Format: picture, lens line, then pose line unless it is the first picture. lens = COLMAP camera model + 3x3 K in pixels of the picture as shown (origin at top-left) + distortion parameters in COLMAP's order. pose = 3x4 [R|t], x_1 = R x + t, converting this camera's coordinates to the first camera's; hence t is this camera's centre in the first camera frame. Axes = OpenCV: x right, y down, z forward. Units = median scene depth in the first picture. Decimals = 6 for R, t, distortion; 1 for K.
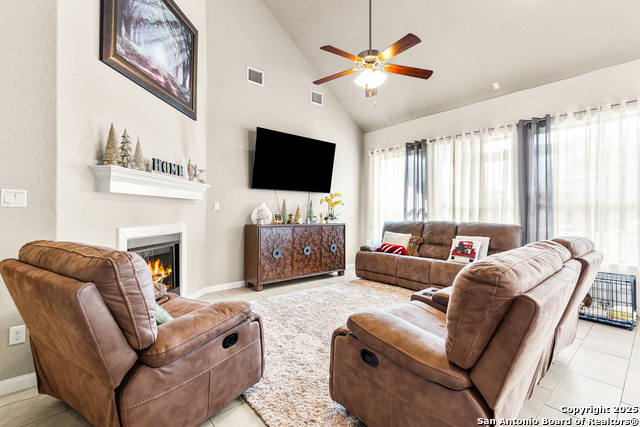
lens RADIAL K [[290.2, 0, 321.9], [0, 290.2, 211.2], [0, 0, 1]] dist [0.008365, -0.000695]
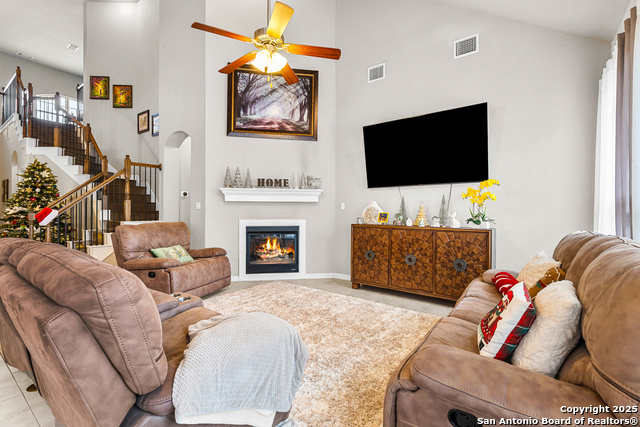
lens RADIAL K [[290.2, 0, 321.8], [0, 290.2, 214.1], [0, 0, 1]] dist [0.008365, -0.000695]
pose [[0.226750, 0.000360, -0.973953, 0.692710], [-0.000914, 1.000000, 0.000157, 0.011258], [0.973953, 0.000854, 0.226750, 0.608797]]
